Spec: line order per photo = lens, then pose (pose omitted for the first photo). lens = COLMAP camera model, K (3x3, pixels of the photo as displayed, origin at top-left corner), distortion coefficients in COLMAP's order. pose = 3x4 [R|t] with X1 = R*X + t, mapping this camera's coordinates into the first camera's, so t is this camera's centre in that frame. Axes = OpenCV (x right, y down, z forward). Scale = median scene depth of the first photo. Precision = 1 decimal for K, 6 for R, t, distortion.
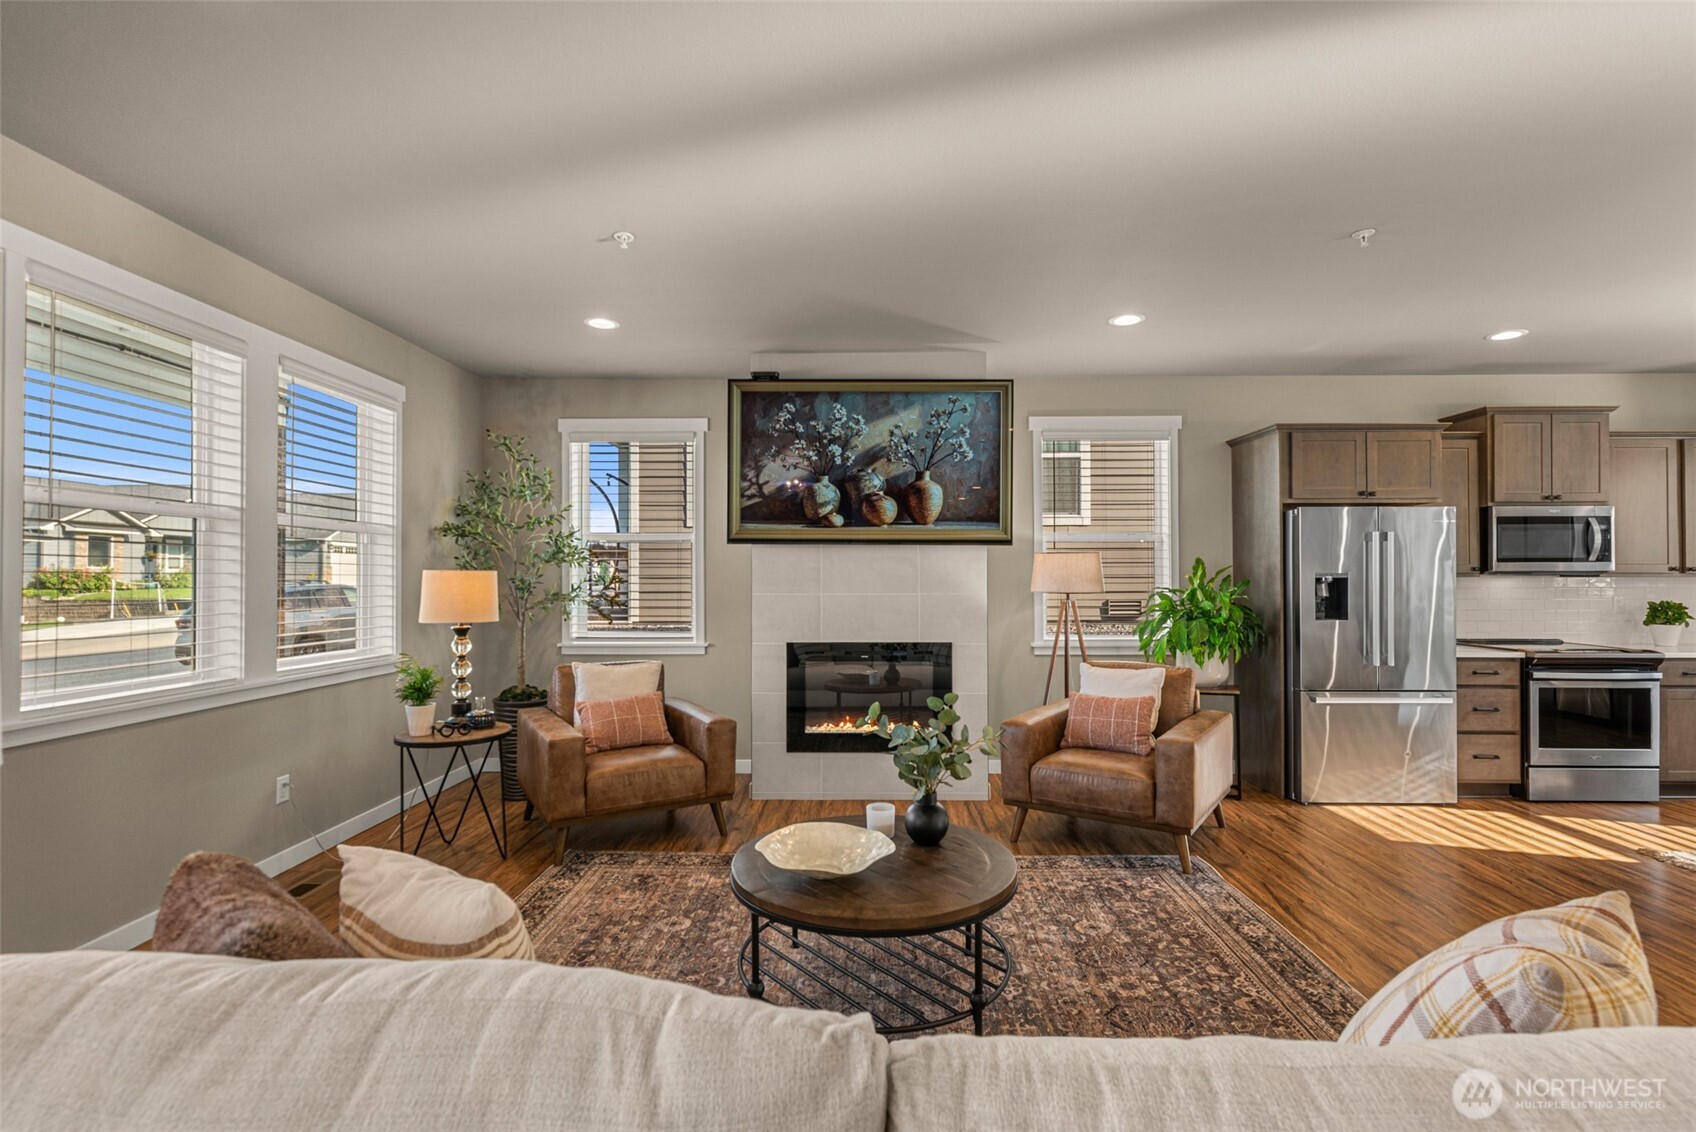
lens RADIAL K [[792.4, 0, 847.6], [0, 792.4, 574.3], [0, 0, 1]] dist [0.001229, -0.000068]
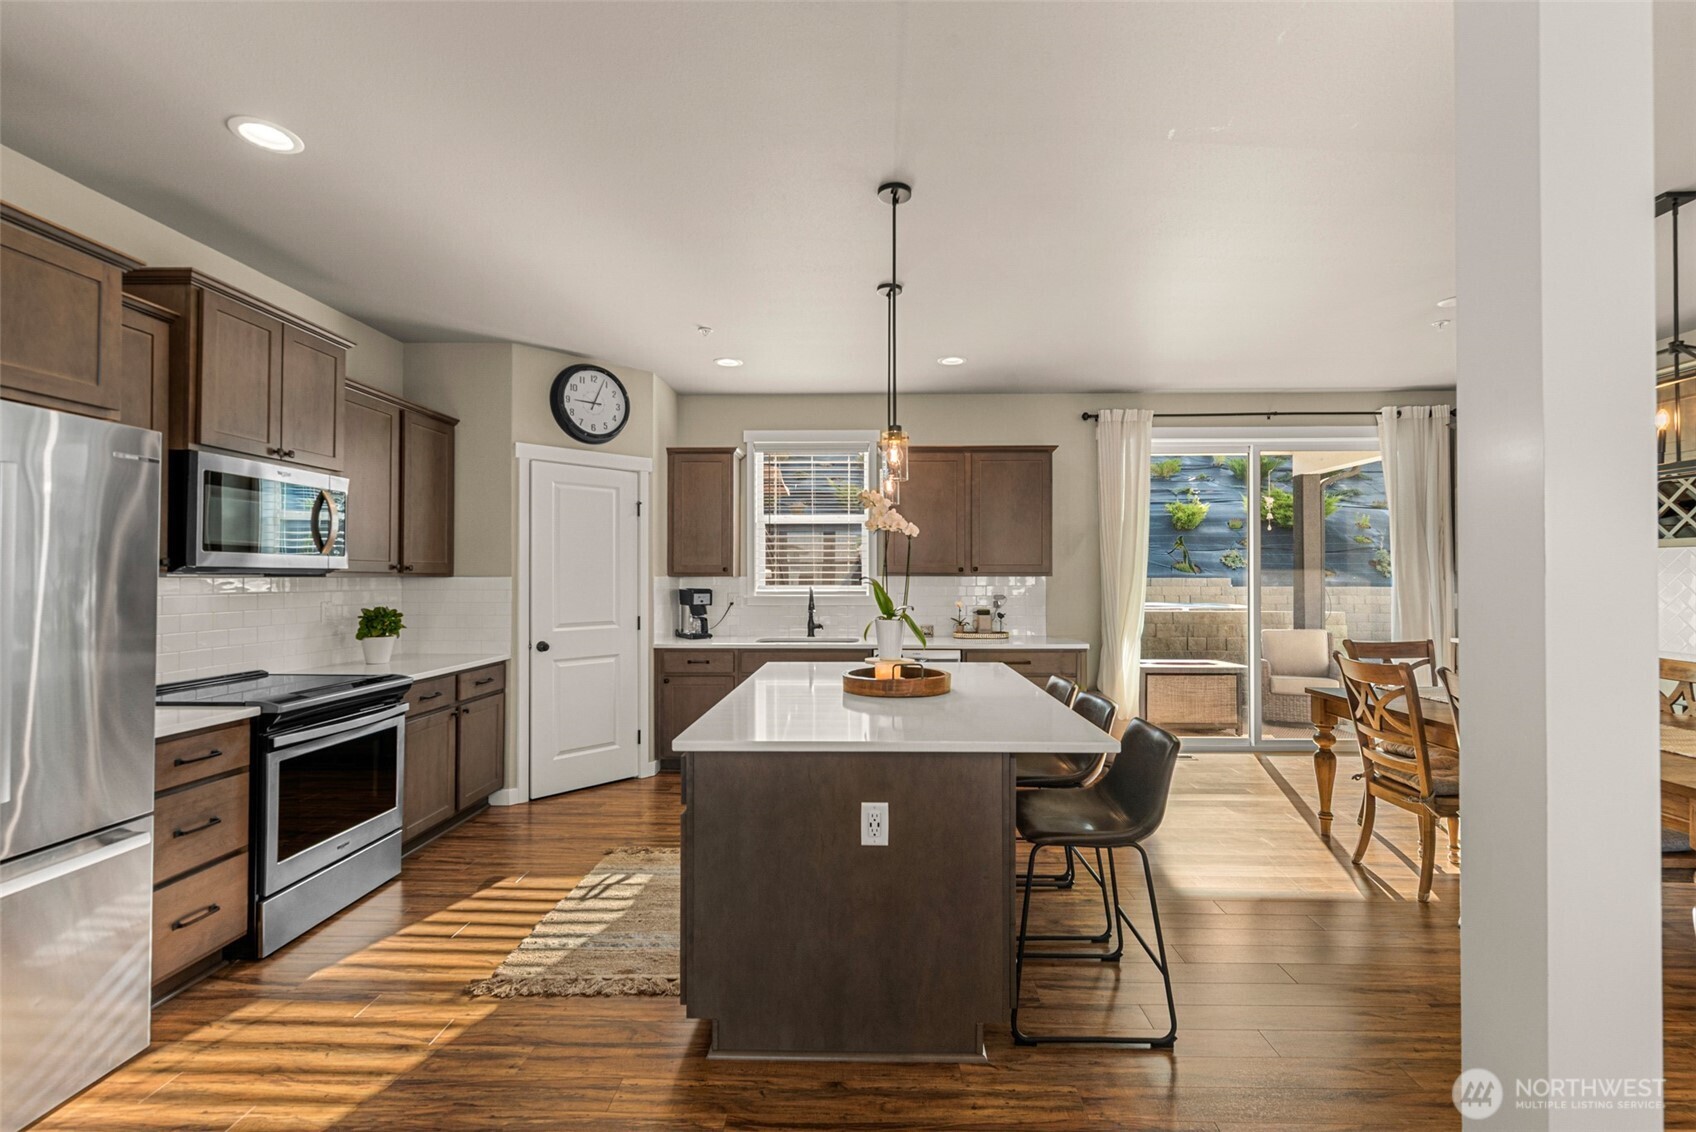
lens RADIAL K [[729.4, 0, 848.0], [0, 729.4, 566.0], [0, 0, 1]] dist [0.000867, 0.000112]
pose [[-0.002467, 0.015823, 0.999872, 0.311664], [-0.004786, 0.999863, -0.015834, 0.001352], [-0.999986, -0.004825, -0.002391, 0.565663]]
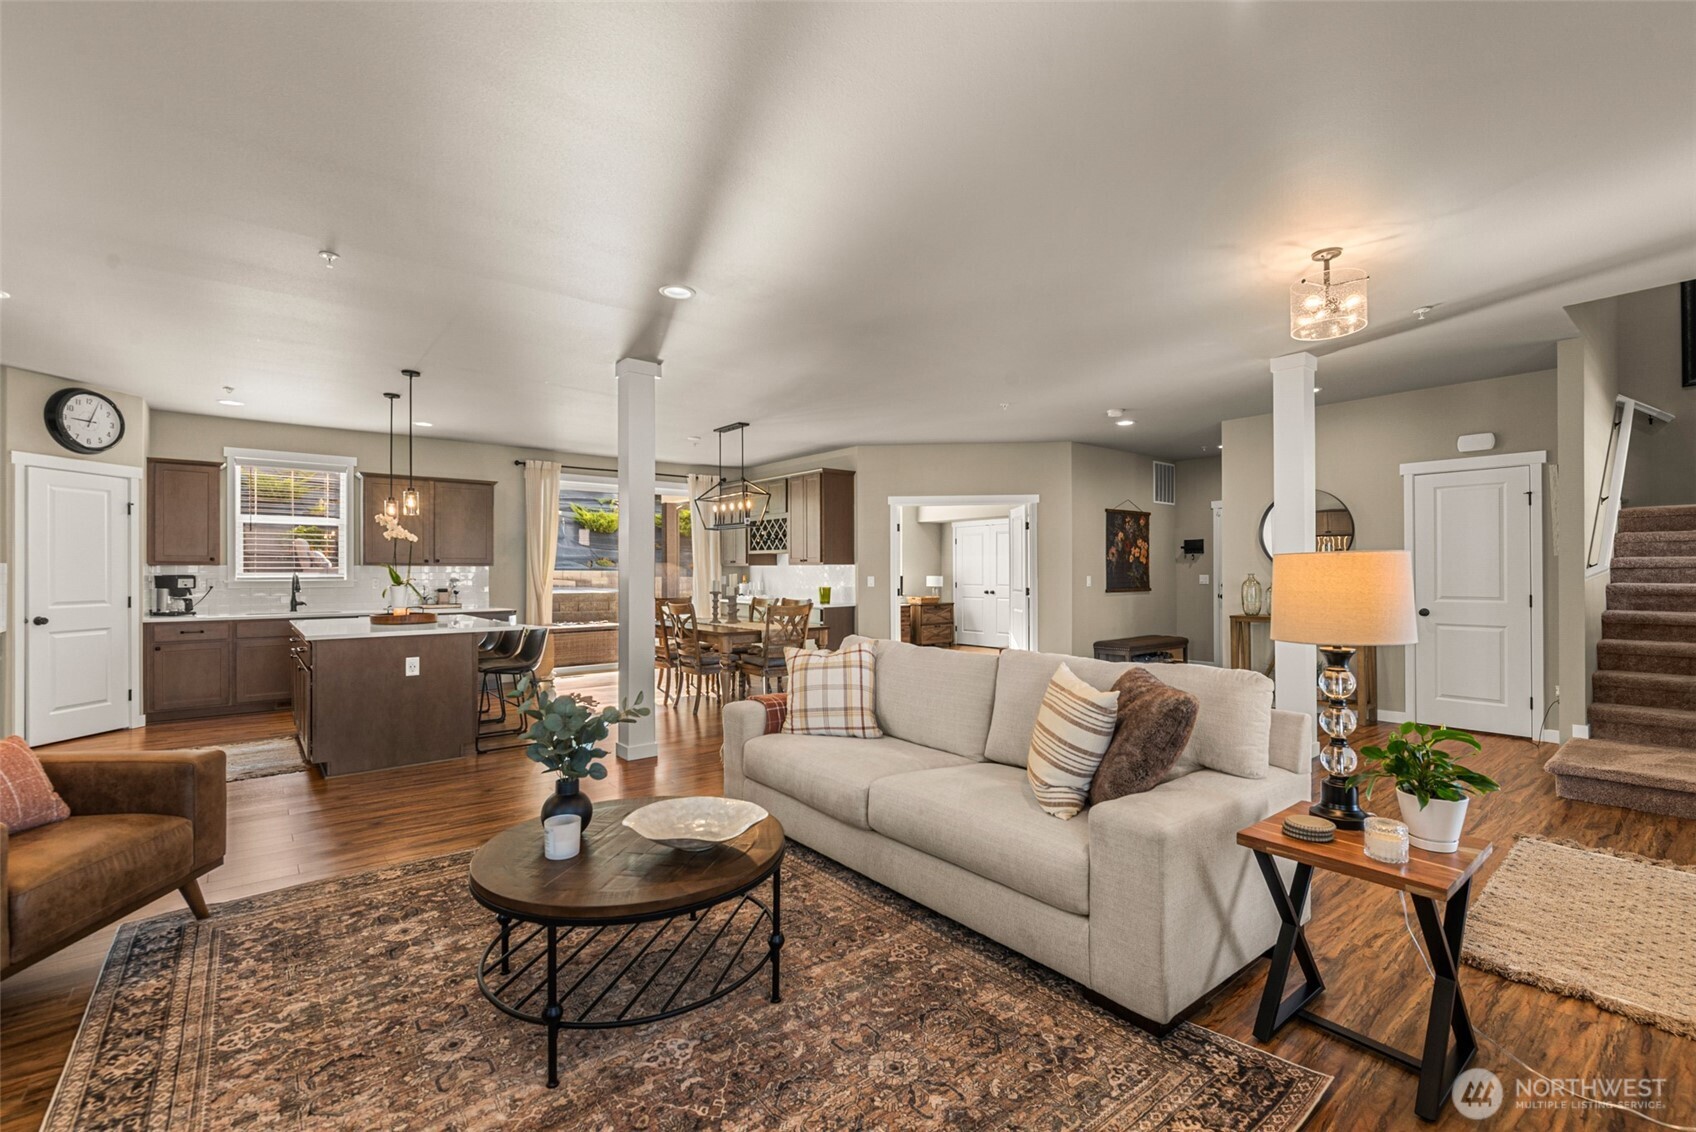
lens RADIAL K [[740.7, 0, 865.1], [0, 740.7, 572.5], [0, 0, 1]] dist [0.000782, -0.000105]
pose [[-0.674529, 0.002534, 0.738244, -0.455125], [-0.000129, 0.999994, -0.003551, 0.020162], [-0.738248, -0.002490, -0.674525, 0.782771]]
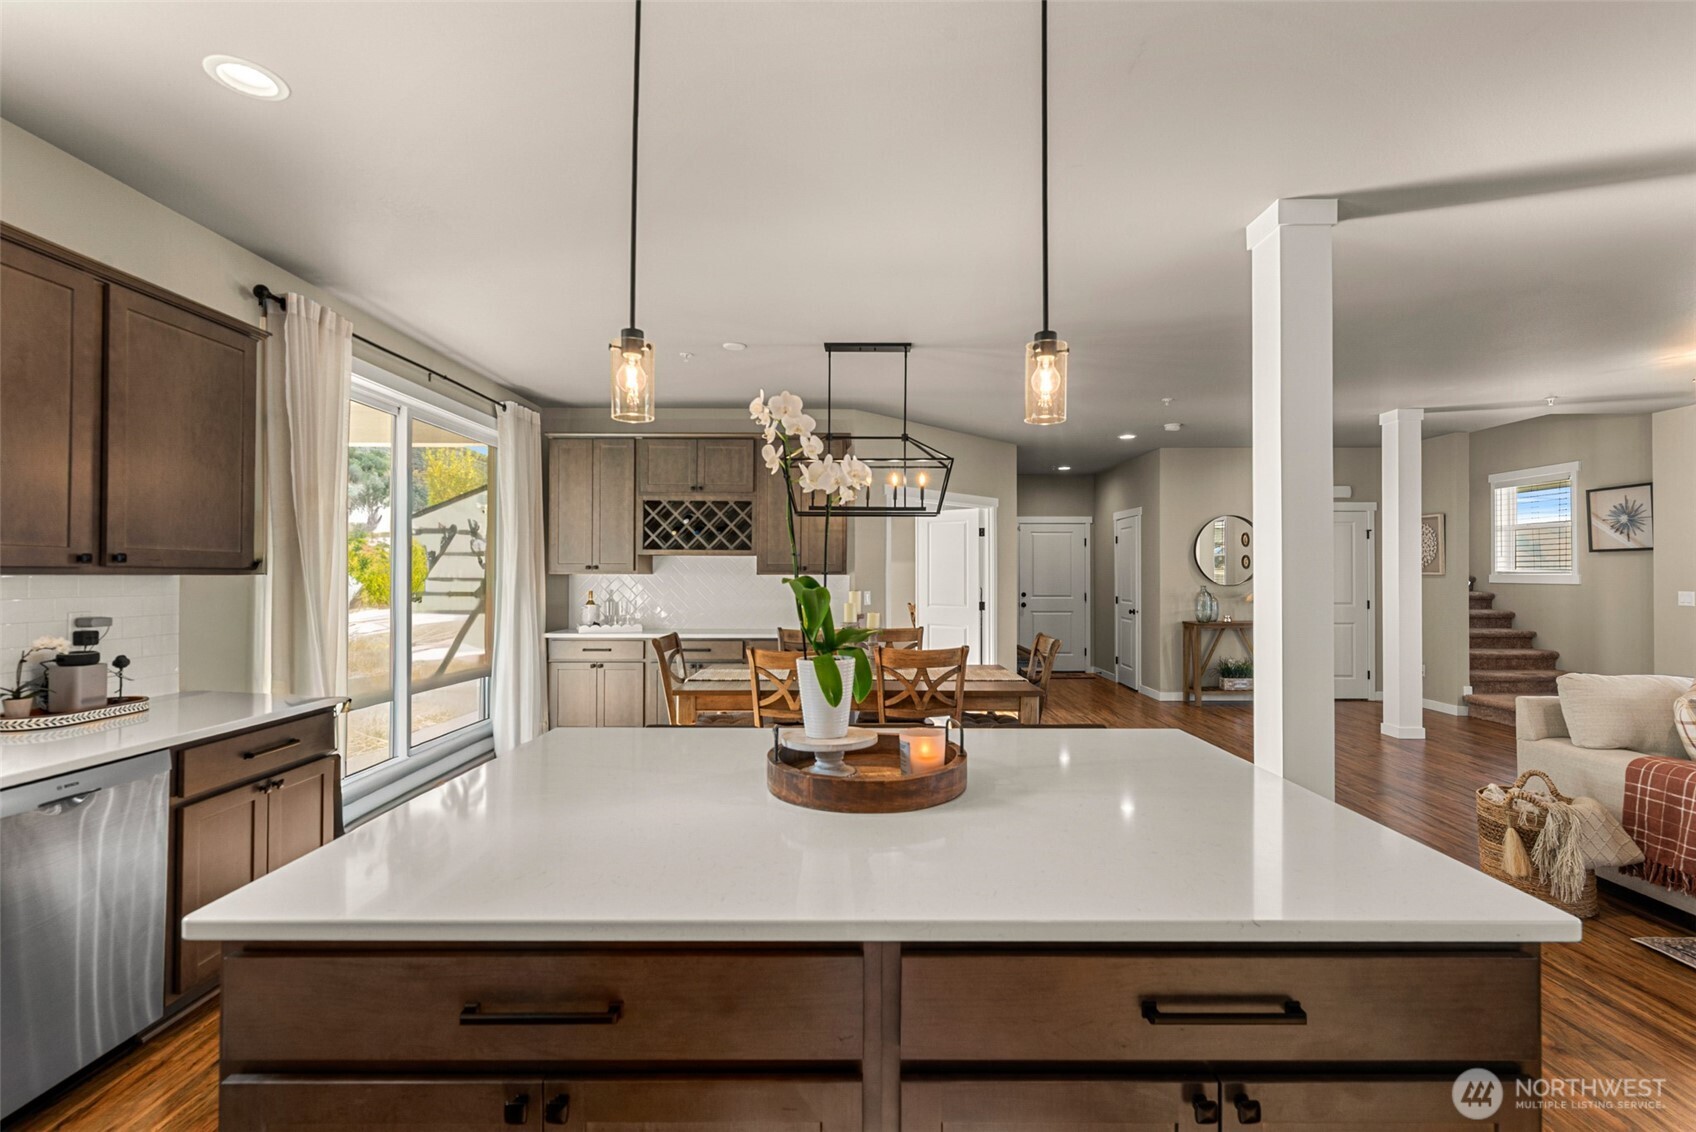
lens RADIAL K [[740.7, 0, 865.1], [0, 740.7, 572.5], [0, 0, 1]] dist [0.000782, -0.000105]
pose [[-0.999367, -0.000499, -0.035572, 0.939877], [-0.000141, 0.999949, -0.010065, 0.002939], [0.035576, -0.010054, -0.999316, 0.869174]]
